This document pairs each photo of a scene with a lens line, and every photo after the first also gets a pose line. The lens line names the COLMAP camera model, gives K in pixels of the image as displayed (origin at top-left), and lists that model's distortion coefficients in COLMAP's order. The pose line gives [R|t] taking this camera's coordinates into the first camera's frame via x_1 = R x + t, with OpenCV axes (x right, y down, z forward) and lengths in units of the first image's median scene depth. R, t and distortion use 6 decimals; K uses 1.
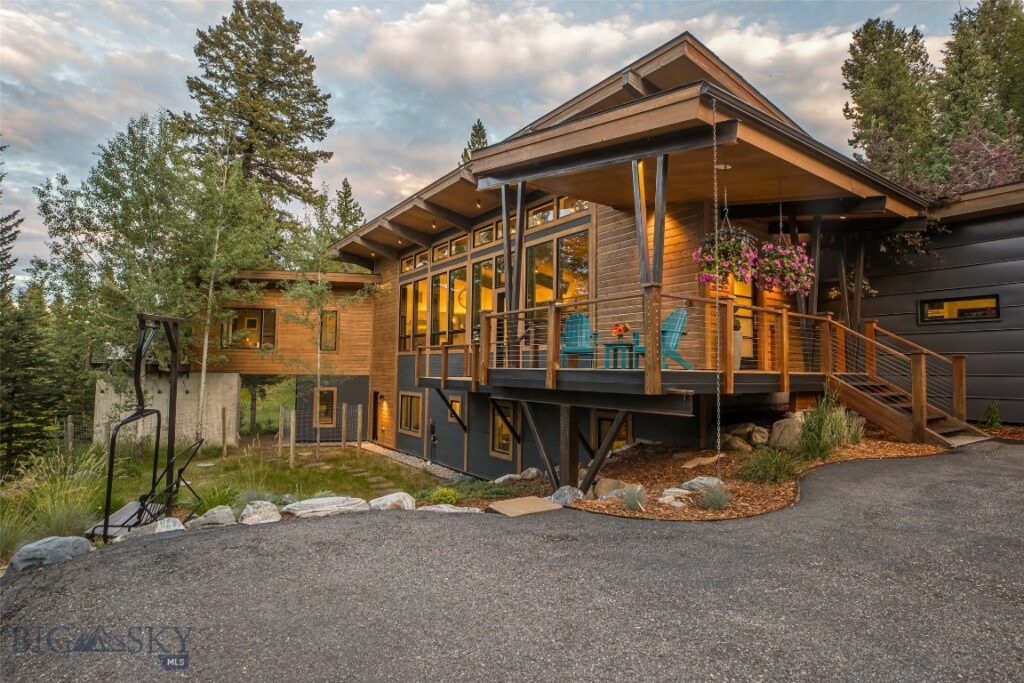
lens RADIAL K [[535.1, 0, 512.0], [0, 535.1, 341.5], [0, 0, 1]] dist [-0.023360, -0.000033]
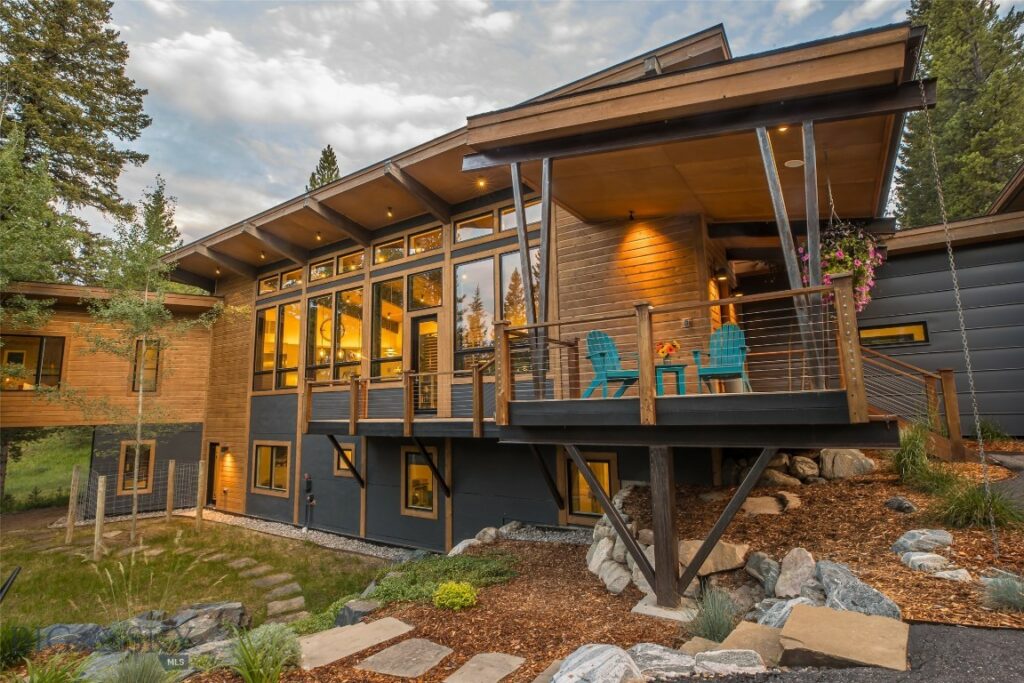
lens RADIAL K [[497.1, 0, 512.0], [0, 497.1, 341.5], [0, 0, 1]] dist [-0.042701, 0.010924]
pose [[0.929274, 0.016267, 0.369032, -0.122590], [0.015032, 0.996537, -0.081782, 0.010438], [-0.369084, 0.081545, 0.925812, 0.160016]]
